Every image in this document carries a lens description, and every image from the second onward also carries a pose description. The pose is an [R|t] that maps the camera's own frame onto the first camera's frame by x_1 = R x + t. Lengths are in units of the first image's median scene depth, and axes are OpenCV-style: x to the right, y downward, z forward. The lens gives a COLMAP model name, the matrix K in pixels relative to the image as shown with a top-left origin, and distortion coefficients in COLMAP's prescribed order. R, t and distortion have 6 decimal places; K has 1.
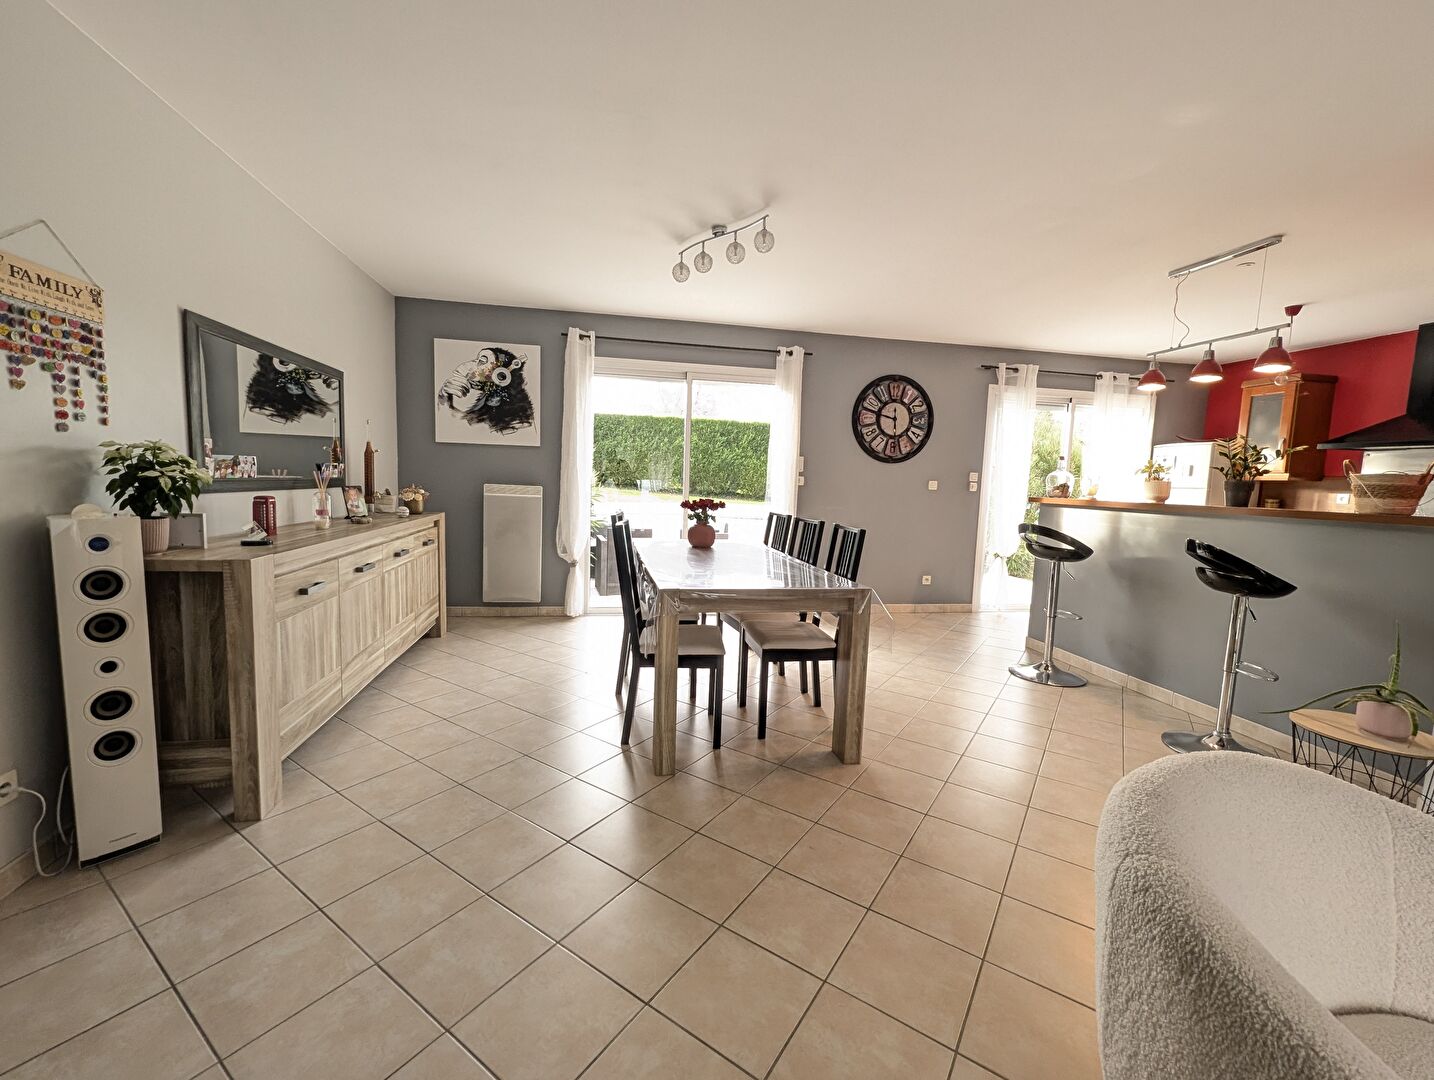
lens RADIAL K [[588.5, 0, 722.6], [0, 588.5, 537.7], [0, 0, 1]] dist [-0.002308, -0.000337]
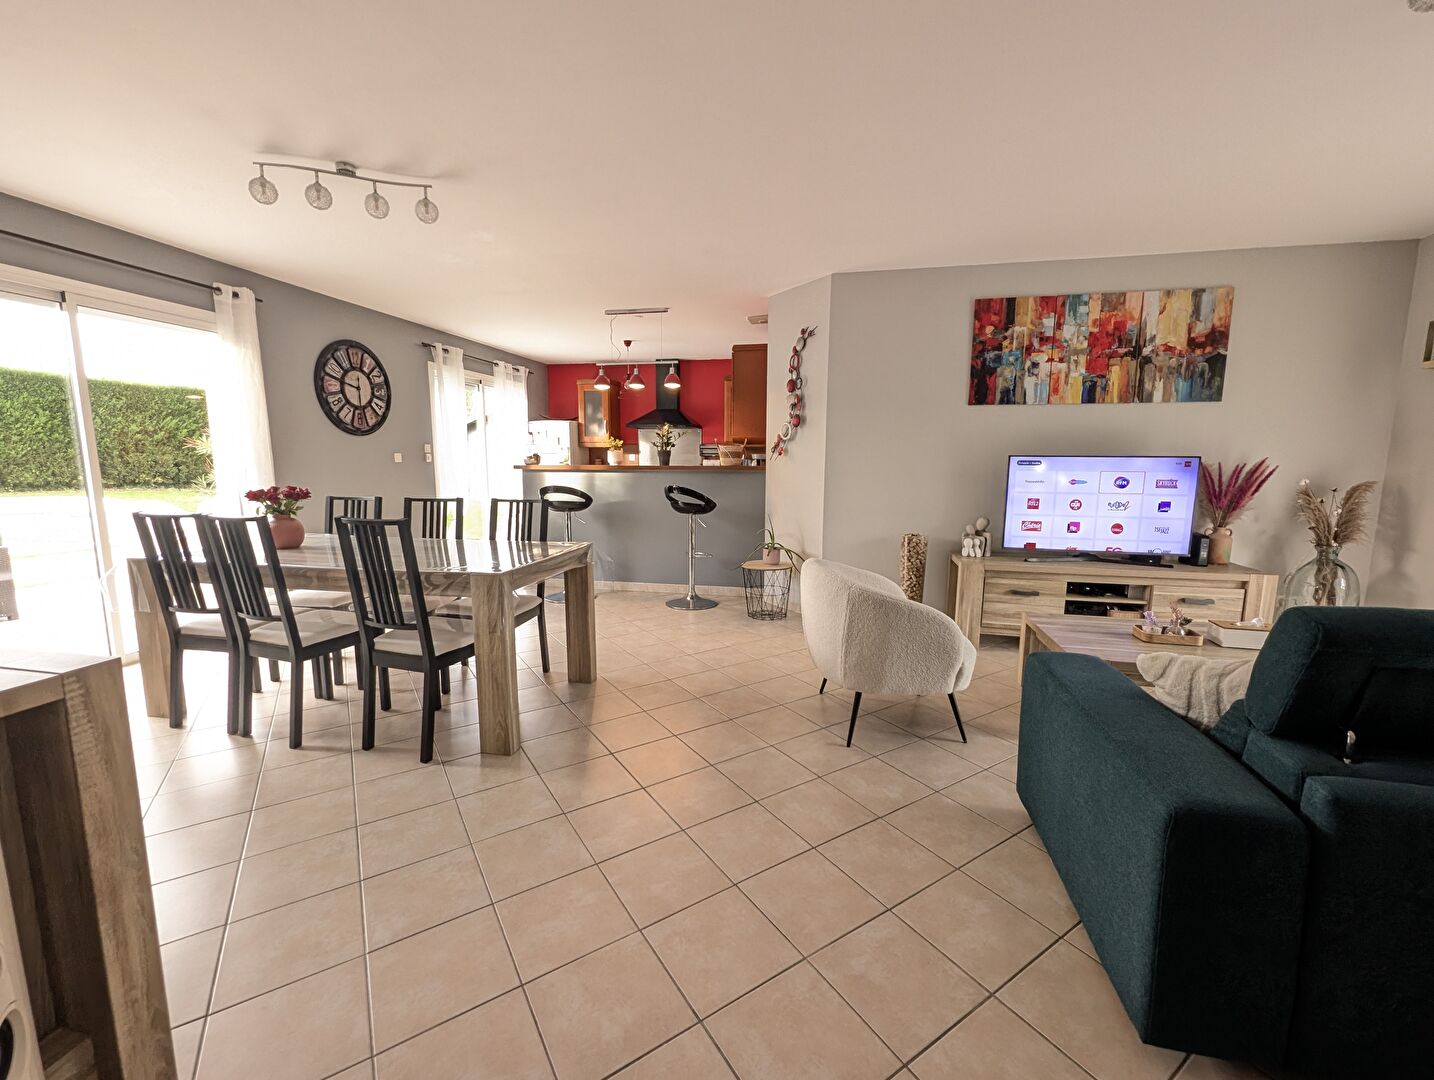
lens RADIAL K [[588.5, 0, 708.2], [0, 588.5, 542.2], [0, 0, 1]] dist [-0.002308, -0.000337]
pose [[0.394513, -0.163683, 0.904194, -0.380653], [0.100319, 0.985797, 0.134685, -0.029184], [-0.913398, 0.037573, 0.405331, 0.112989]]
